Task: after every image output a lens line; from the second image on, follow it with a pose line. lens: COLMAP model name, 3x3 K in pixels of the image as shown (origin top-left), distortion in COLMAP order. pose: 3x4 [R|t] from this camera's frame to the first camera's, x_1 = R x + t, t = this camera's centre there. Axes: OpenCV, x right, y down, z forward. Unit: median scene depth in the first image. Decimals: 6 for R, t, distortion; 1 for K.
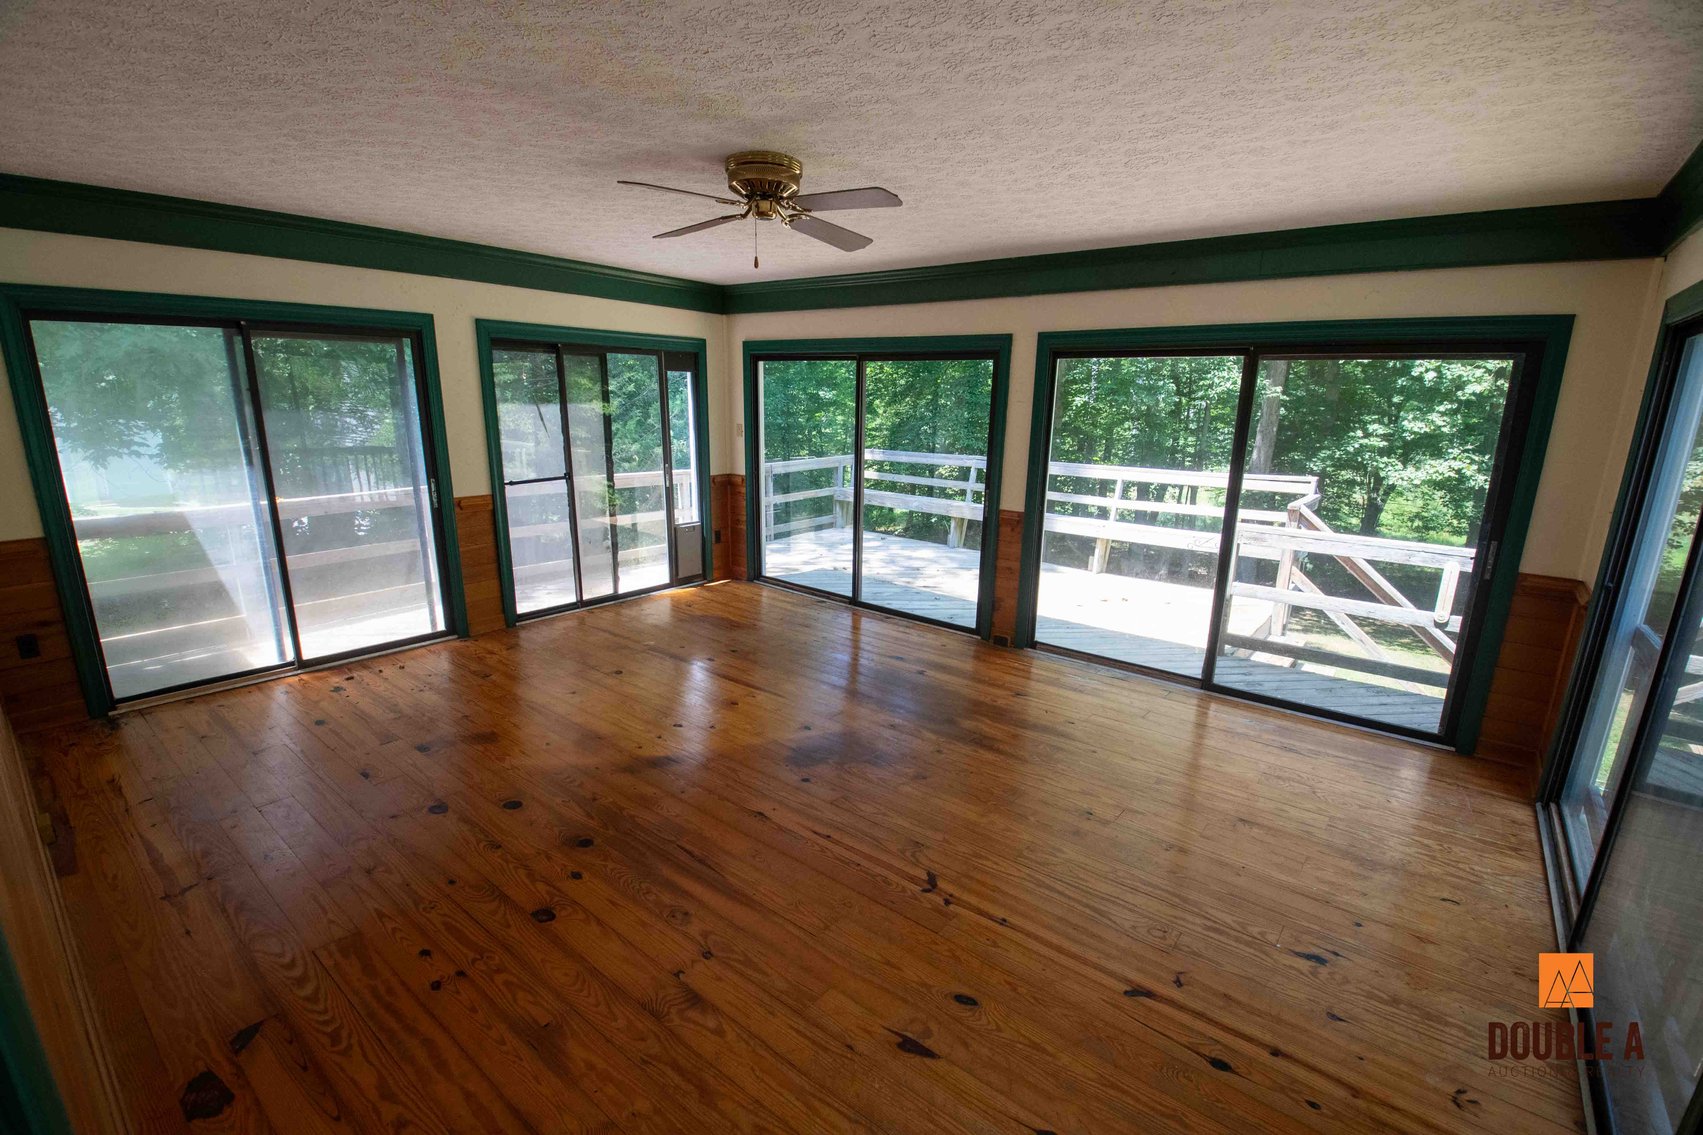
lens RADIAL K [[758.0, 0, 850.1], [0, 758.0, 582.3], [0, 0, 1]] dist [0.000150, -0.013376]
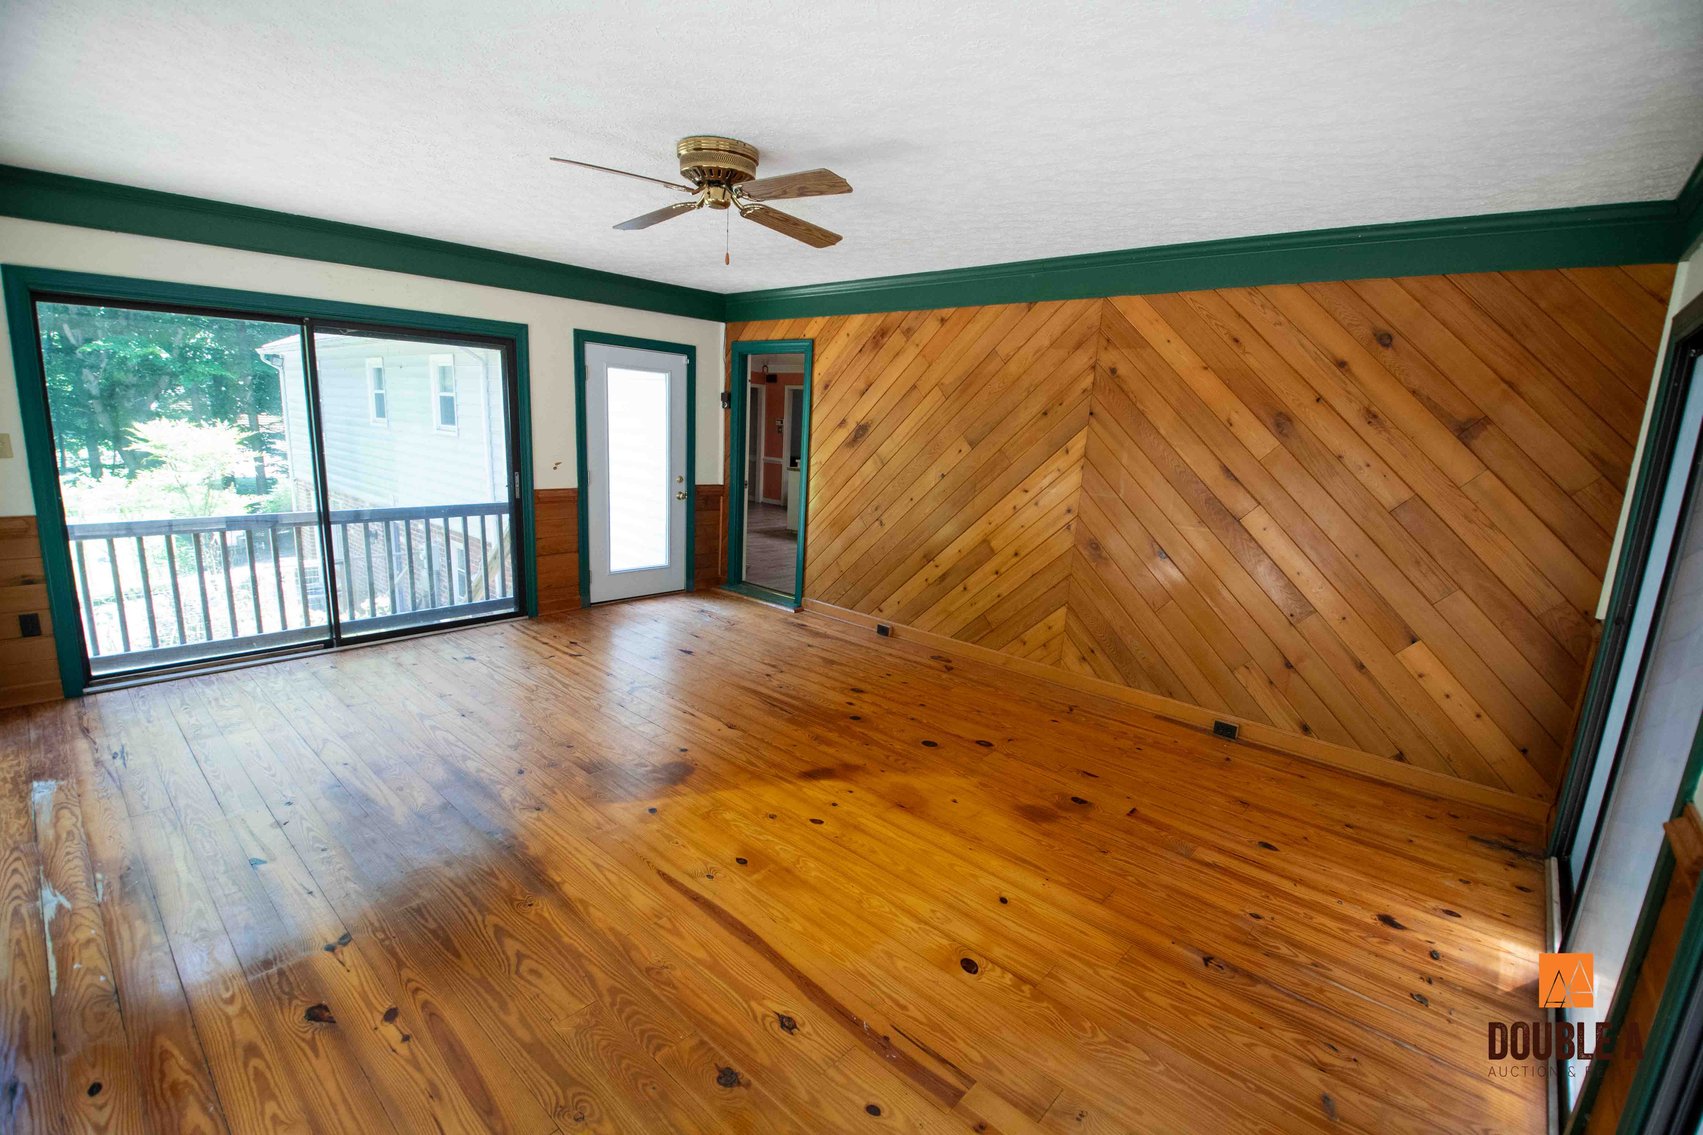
lens RADIAL K [[758.0, 0, 850.1], [0, 758.0, 582.3], [0, 0, 1]] dist [0.000150, -0.013376]
pose [[-0.996587, -0.076319, 0.031476, -0.413669], [-0.054546, 0.894925, 0.442870, -0.591523], [-0.061968, 0.439641, -0.896033, 2.463349]]
